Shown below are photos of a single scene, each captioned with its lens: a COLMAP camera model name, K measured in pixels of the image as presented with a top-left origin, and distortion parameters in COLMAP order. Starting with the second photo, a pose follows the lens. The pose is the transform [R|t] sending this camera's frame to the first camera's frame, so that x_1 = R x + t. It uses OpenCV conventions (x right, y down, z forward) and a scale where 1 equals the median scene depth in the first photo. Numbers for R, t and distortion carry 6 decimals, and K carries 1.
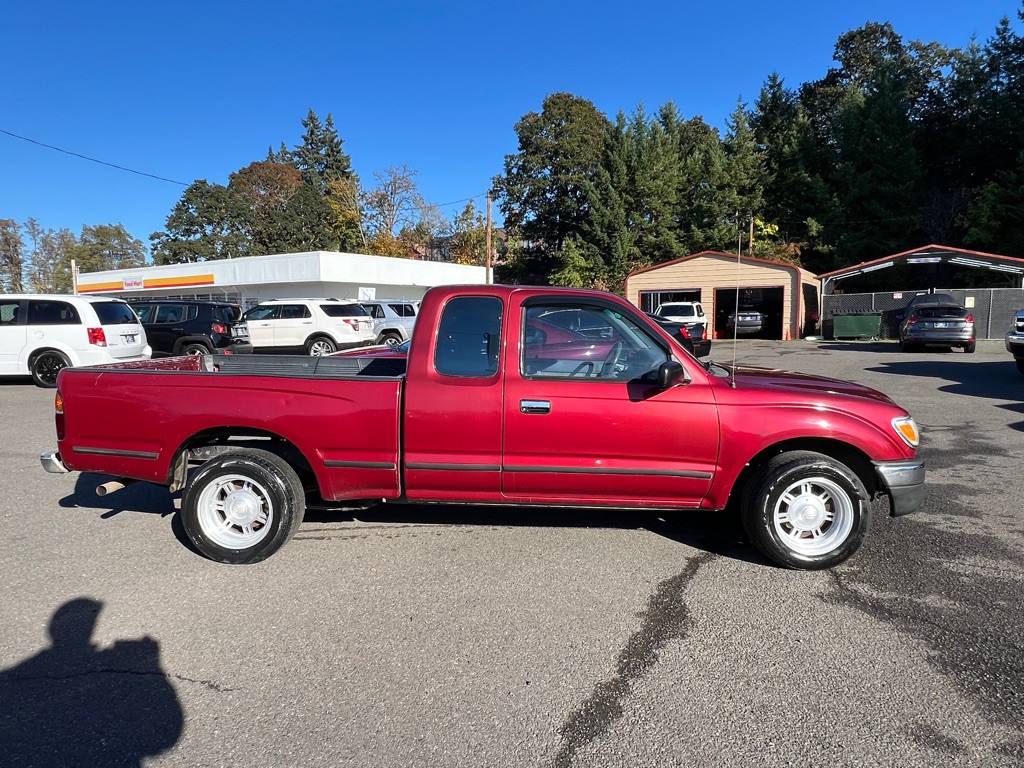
lens RADIAL K [[622.0, 0, 511.2], [0, 622.0, 382.9], [0, 0, 1]] dist [-0.004660, 0.001817]
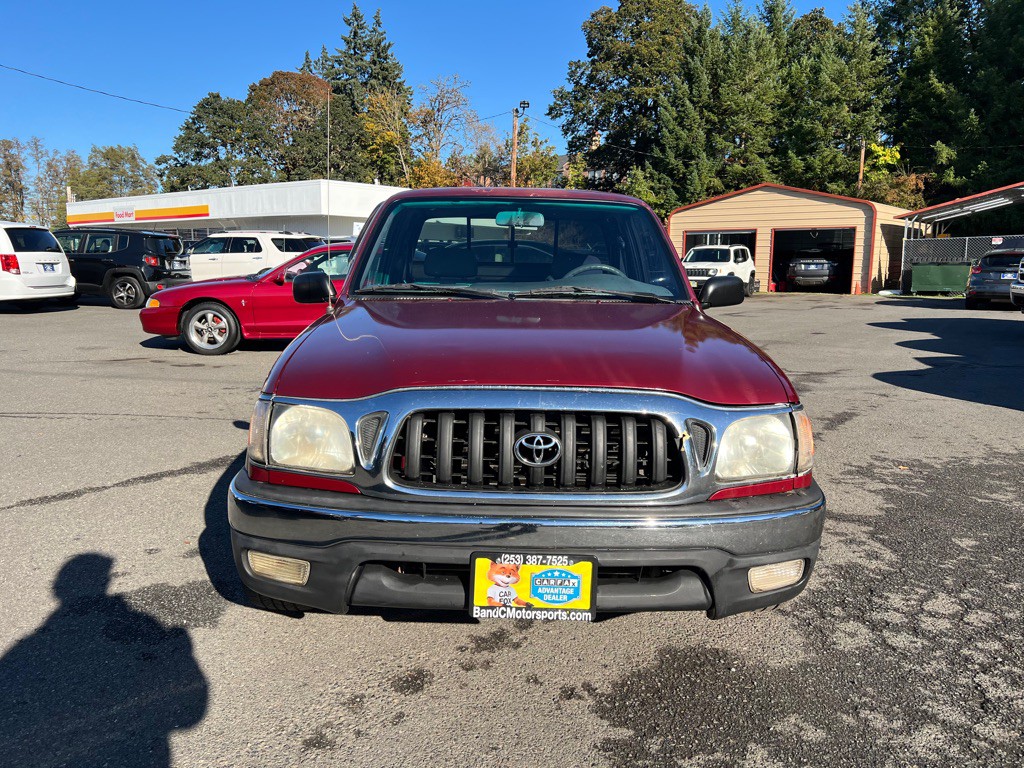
lens RADIAL K [[762.6, 0, 517.2], [0, 762.6, 378.7], [0, 0, 1]] dist [0.043189, -0.046093]
pose [[0.994142, 0.035653, -0.102028, 0.053115], [-0.031371, 0.998571, 0.043274, 0.005933], [0.103425, -0.039820, 0.993840, -0.024867]]
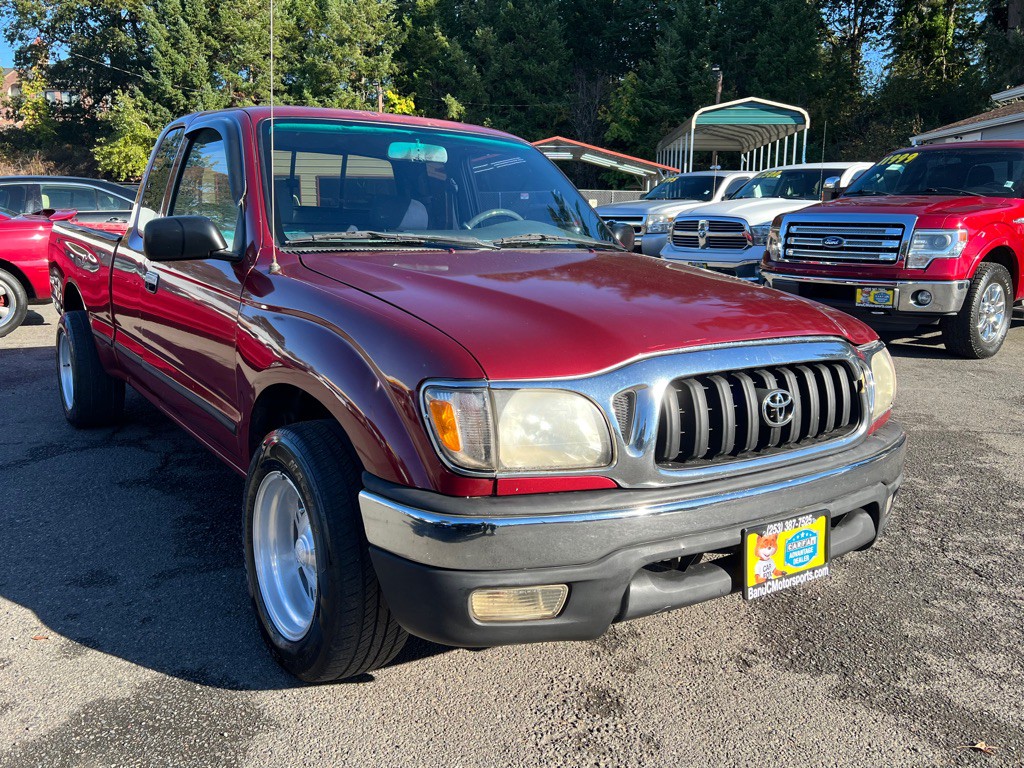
lens RADIAL K [[841.8, 0, 514.3], [0, 841.8, 381.2], [0, 0, 1]] dist [0.034363, -0.035584]
pose [[0.883769, -0.063836, 0.463548, 0.024713], [0.025875, 0.995802, 0.087802, 0.006123], [-0.467207, -0.065602, 0.881711, -0.016524]]
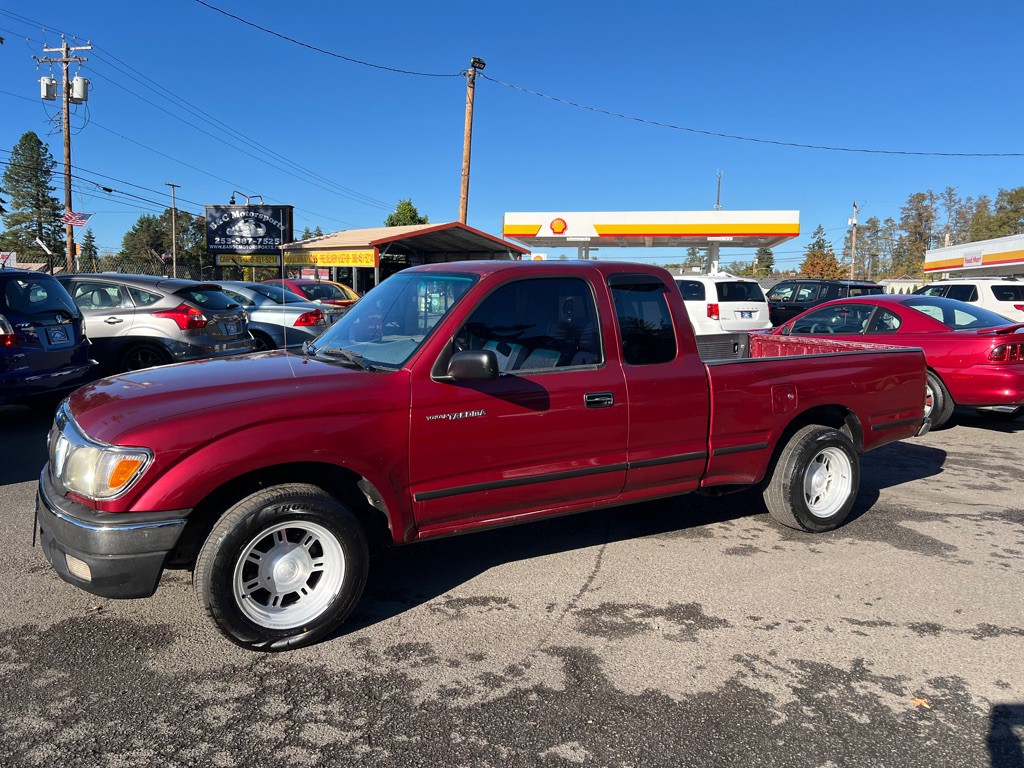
lens RADIAL K [[760.8, 0, 524.0], [0, 760.8, 389.2], [0, 0, 1]] dist [0.052128, -0.059236]
pose [[0.397626, 0.129740, -0.908329, 0.117416], [-0.120706, 0.988746, 0.088387, -0.002706], [0.909573, 0.074496, 0.408812, 0.017884]]
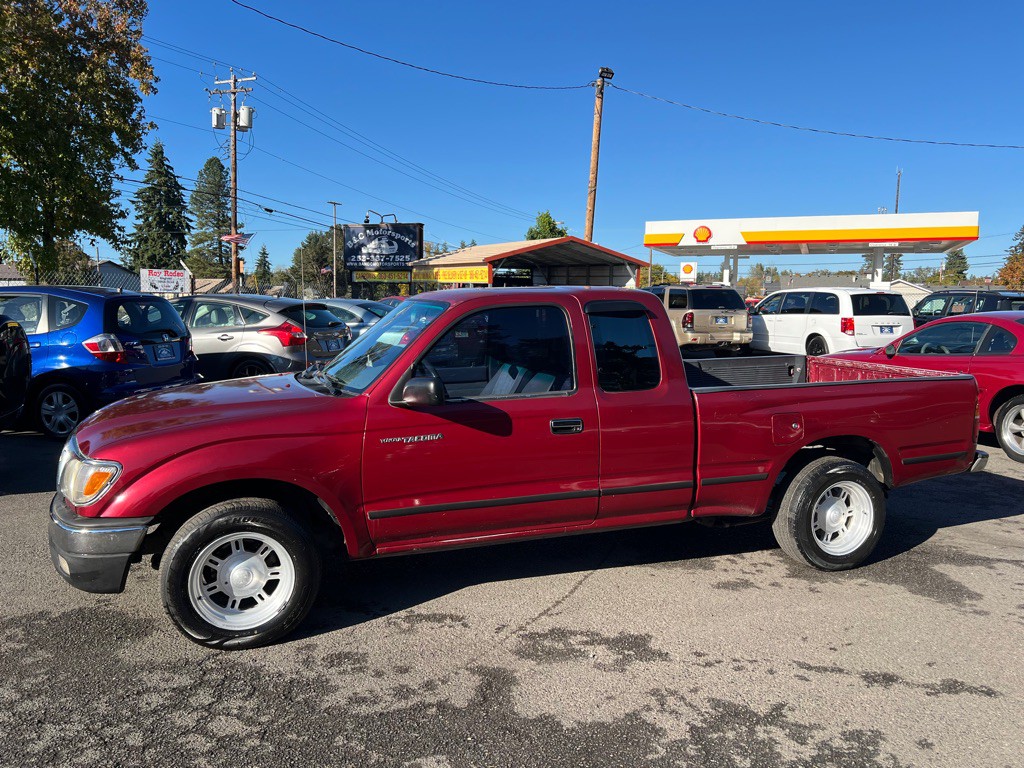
lens RADIAL K [[785.2, 0, 530.8], [0, 785.2, 390.3], [0, 0, 1]] dist [0.053372, -0.060745]
pose [[0.219508, 0.119844, -0.968222, 0.125834], [-0.120163, 0.988191, 0.095074, -0.006049], [0.968182, 0.095475, 0.231317, 0.031678]]
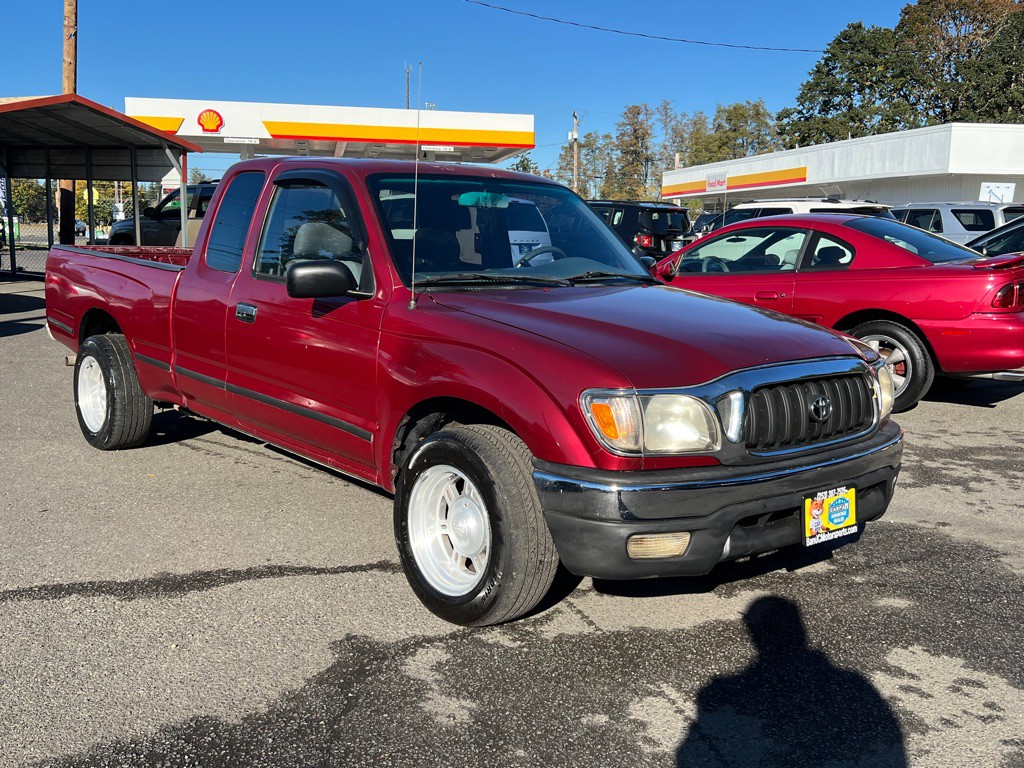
lens RADIAL K [[977.9, 0, 528.6], [0, 977.9, 383.3], [0, 0, 1]] dist [0.094633, -0.166693]
pose [[0.701169, 0.130668, -0.700919, 0.071948], [-0.100943, 0.991354, 0.083833, -0.000841], [0.705813, 0.011972, 0.708297, 0.023038]]
